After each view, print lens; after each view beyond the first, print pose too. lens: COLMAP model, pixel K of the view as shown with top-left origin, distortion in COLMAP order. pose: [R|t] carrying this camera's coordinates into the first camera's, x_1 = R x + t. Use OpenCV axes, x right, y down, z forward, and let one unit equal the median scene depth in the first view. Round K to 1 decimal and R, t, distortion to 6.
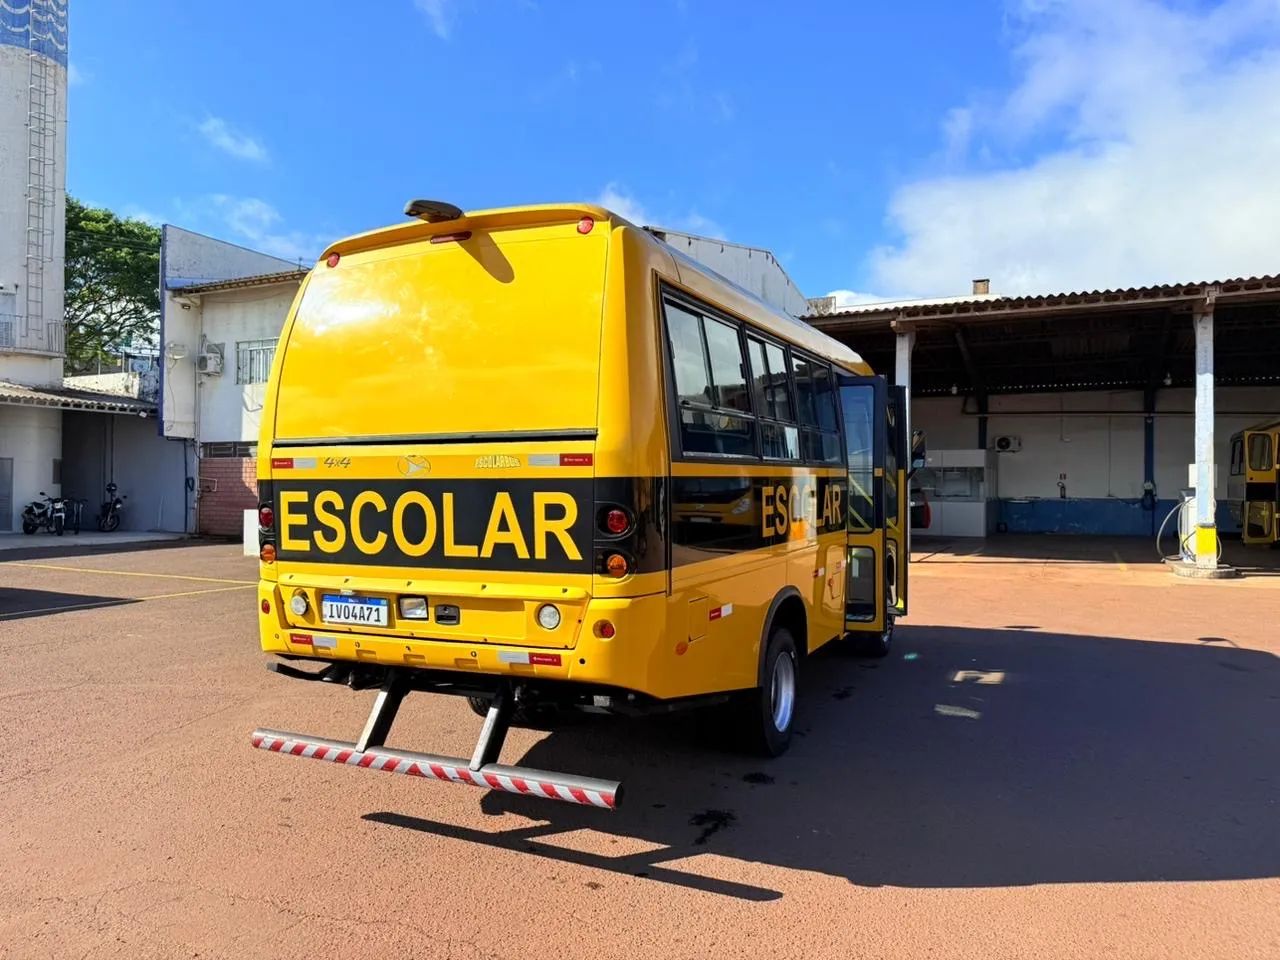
lens RADIAL K [[890.6, 0, 637.4], [0, 890.6, 460.2], [0, 0, 1]] dist [0.169024, -0.254500]
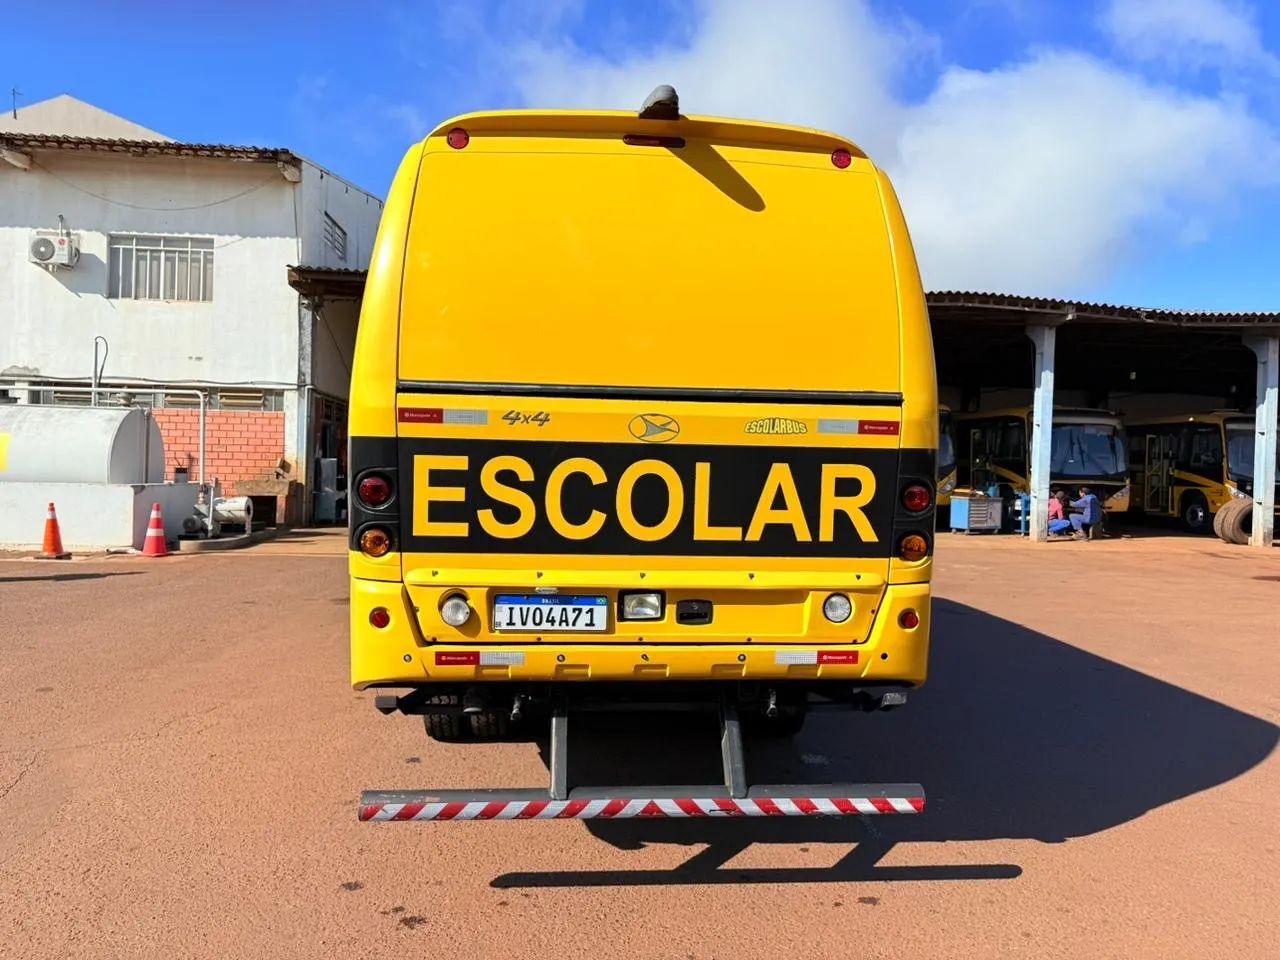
lens RADIAL K [[890.6, 0, 637.4], [0, 890.6, 460.2], [0, 0, 1]] dist [0.169024, -0.254500]
pose [[0.857940, 0.018762, 0.513407, -0.651838], [-0.035226, 0.999129, 0.022354, 0.017907], [-0.512541, -0.037263, 0.857854, 0.328030]]
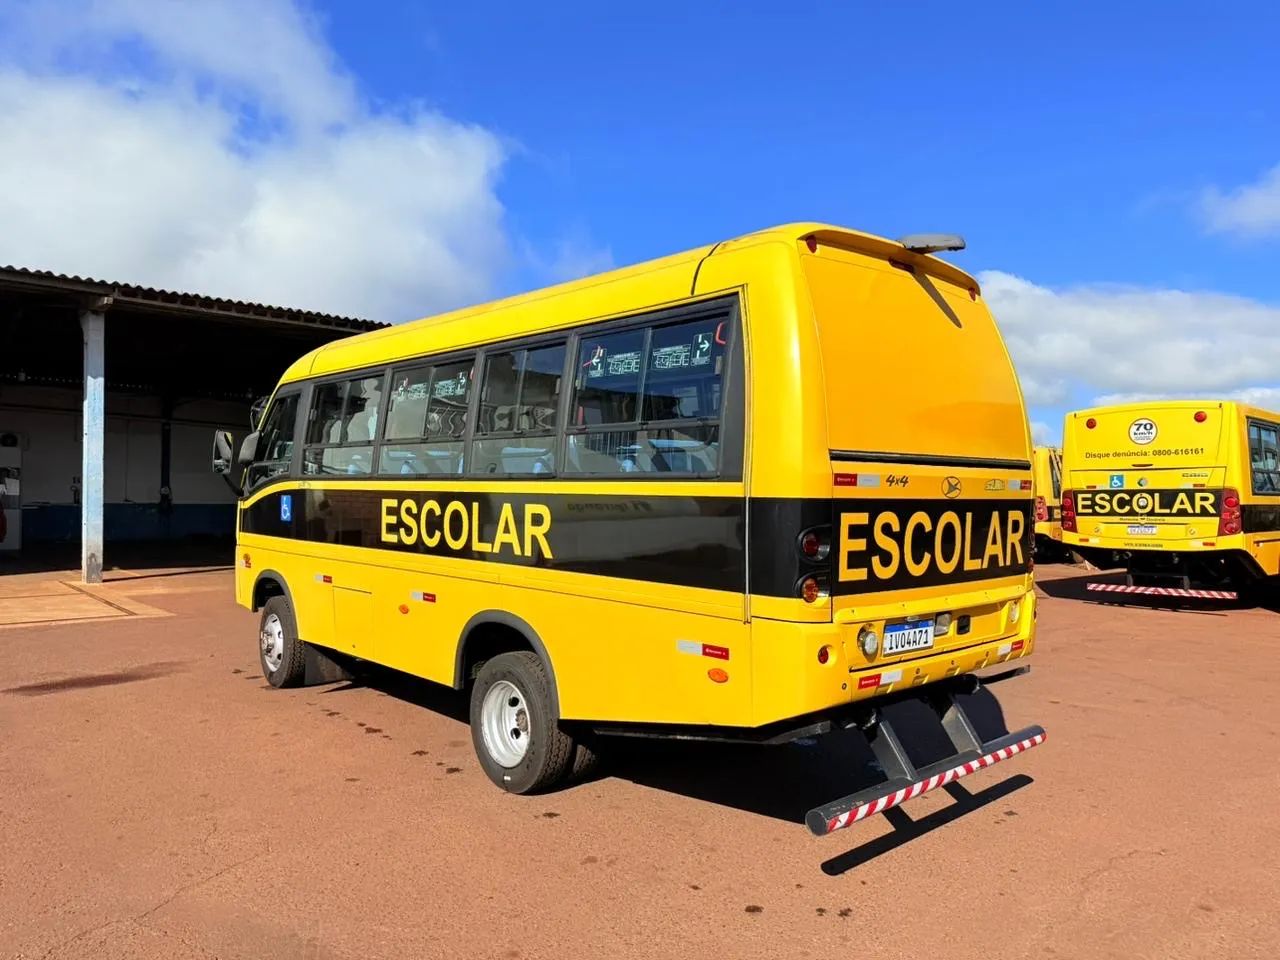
lens RADIAL K [[890.6, 0, 637.4], [0, 890.6, 460.2], [0, 0, 1]] dist [0.169024, -0.254500]
pose [[0.362568, 0.034854, 0.931305, -1.337026], [-0.032707, 0.999161, -0.024660, 0.013240], [-0.931383, -0.021520, 0.363404, 0.941910]]
